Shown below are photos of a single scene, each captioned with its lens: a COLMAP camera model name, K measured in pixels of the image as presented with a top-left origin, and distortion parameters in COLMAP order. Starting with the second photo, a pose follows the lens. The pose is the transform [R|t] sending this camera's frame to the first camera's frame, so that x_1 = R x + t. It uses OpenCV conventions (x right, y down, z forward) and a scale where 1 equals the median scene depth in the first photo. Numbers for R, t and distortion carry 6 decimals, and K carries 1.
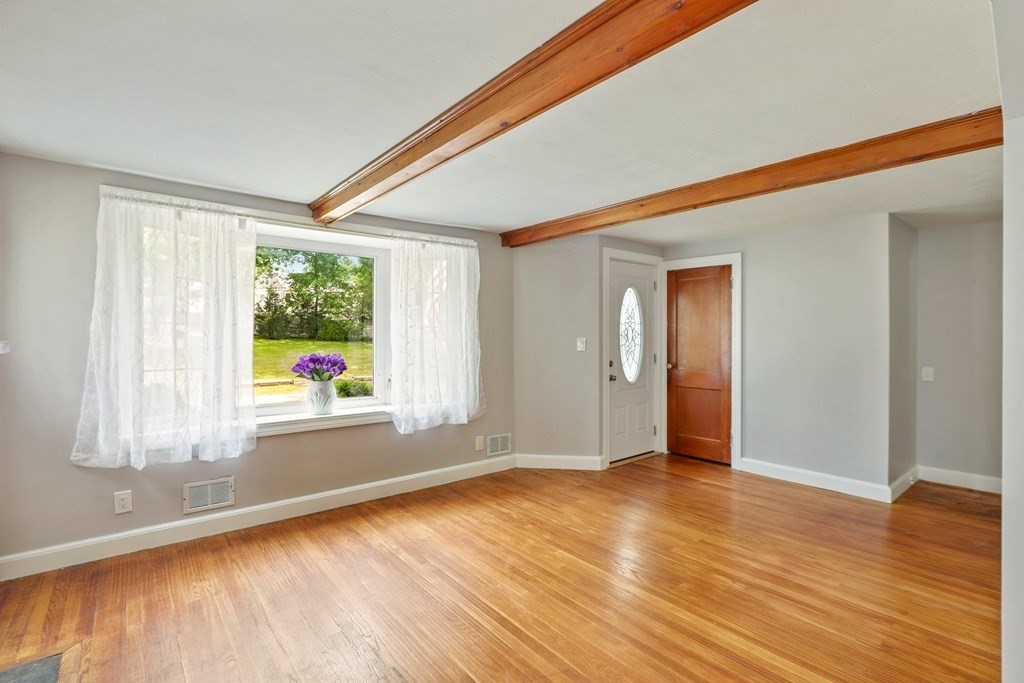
lens RADIAL K [[480.6, 0, 513.5], [0, 480.6, 337.7], [0, 0, 1]] dist [-0.020416, 0.004350]
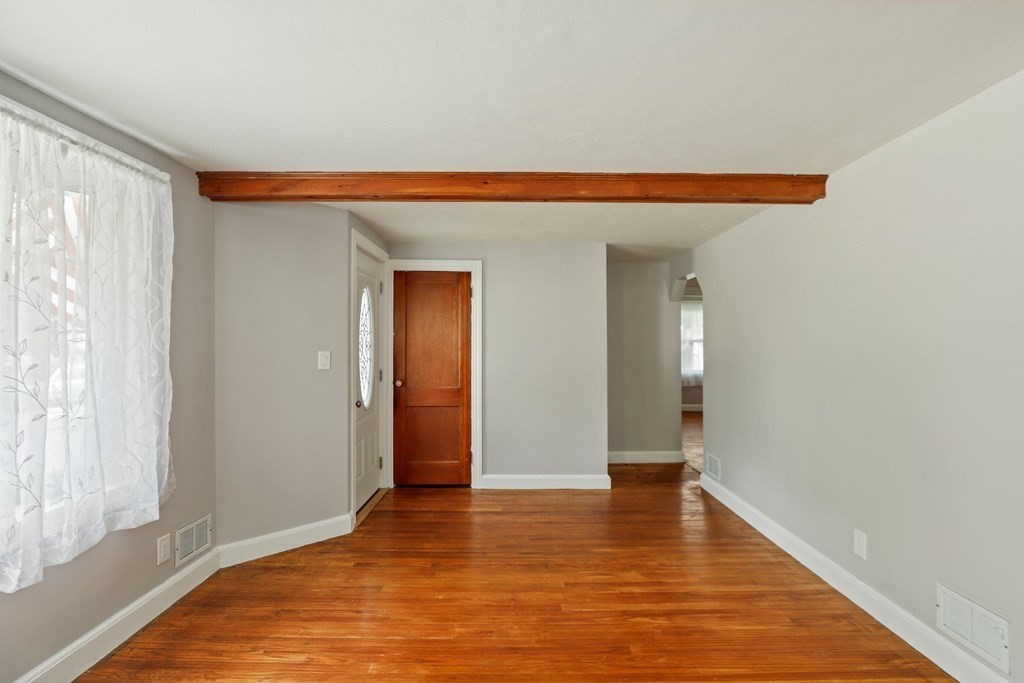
lens RADIAL K [[480.6, 0, 513.6], [0, 480.6, 336.5], [0, 0, 1]] dist [-0.020416, 0.004350]
pose [[0.629267, 0.014767, 0.777049, -0.247040], [0.005990, 0.999698, -0.023850, -0.002375], [-0.777166, 0.019663, 0.628988, 0.369355]]
